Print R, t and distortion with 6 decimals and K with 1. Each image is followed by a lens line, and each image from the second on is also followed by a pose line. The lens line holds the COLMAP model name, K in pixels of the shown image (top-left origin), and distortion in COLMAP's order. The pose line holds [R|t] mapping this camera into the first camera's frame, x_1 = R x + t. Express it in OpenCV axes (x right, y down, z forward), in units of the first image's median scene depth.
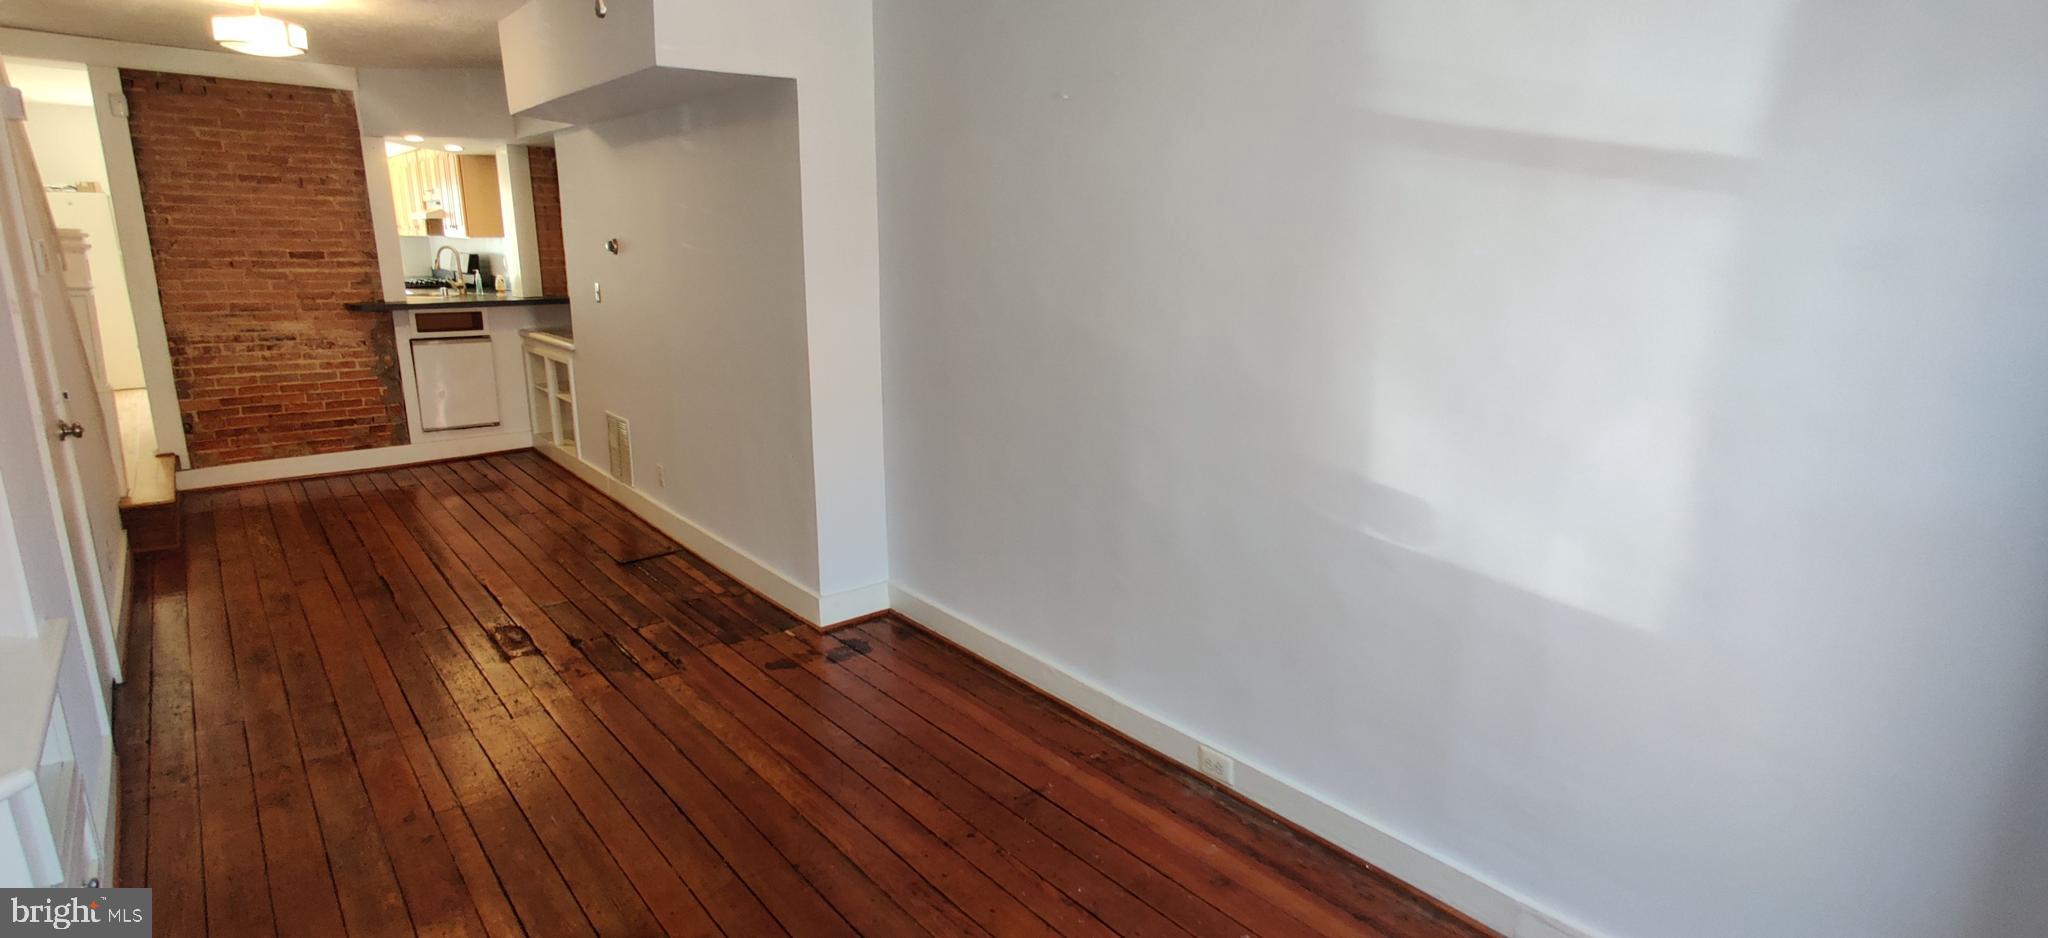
lens RADIAL K [[1015.1, 0, 1018.4], [0, 1015.1, 450.7], [0, 0, 1]] dist [0.016141, 0.001450]
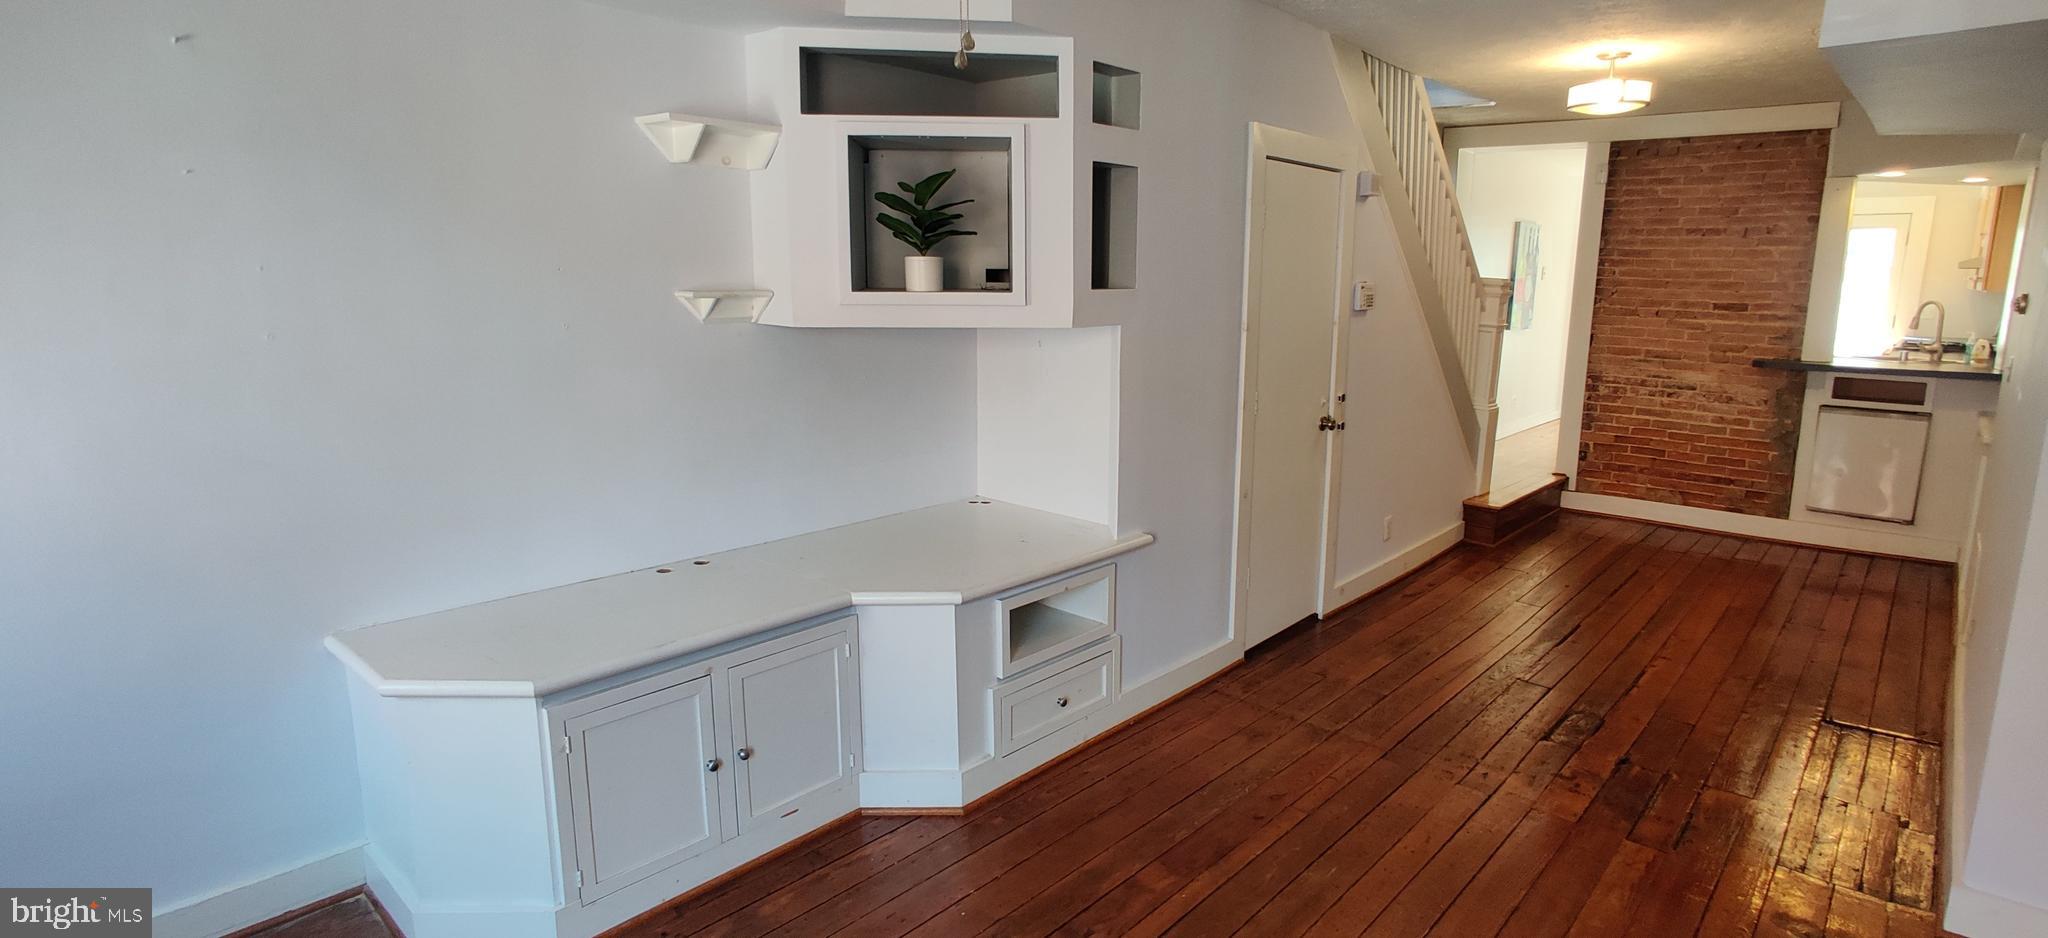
lens RADIAL K [[1036.9, 0, 1057.1], [0, 1036.9, 455.7], [0, 0, 1]] dist [-0.003844, 0.019380]
pose [[0.174372, 0.171669, -0.969600, 0.184286], [-0.220385, 0.966510, 0.131488, -0.044672], [0.959700, 0.190757, 0.206365, 0.216884]]
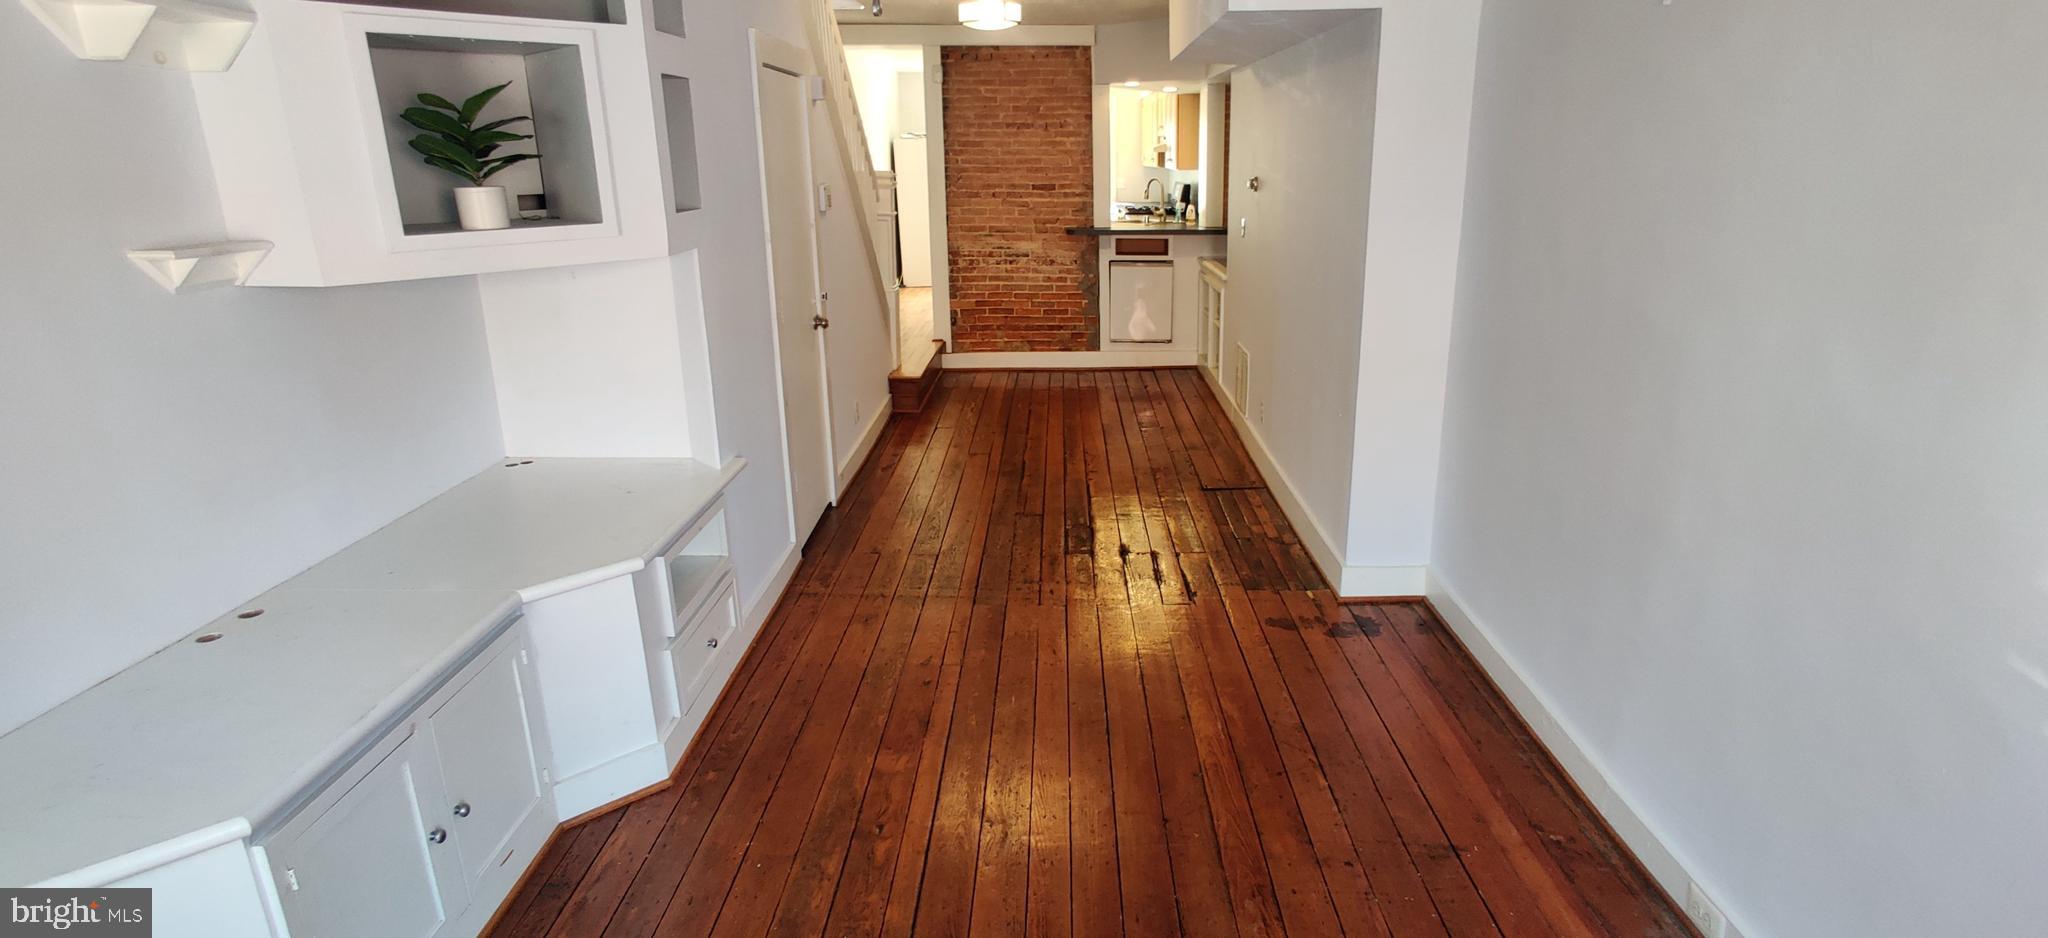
lens RADIAL K [[1036.9, 0, 1058.0], [0, 1036.9, 430.9], [0, 0, 1]] dist [-0.003844, 0.019380]
pose [[0.771310, 0.157208, -0.616738, 0.125174], [-0.123291, 0.987565, 0.097541, -0.029378], [0.624404, 0.000804, 0.781101, 0.054830]]
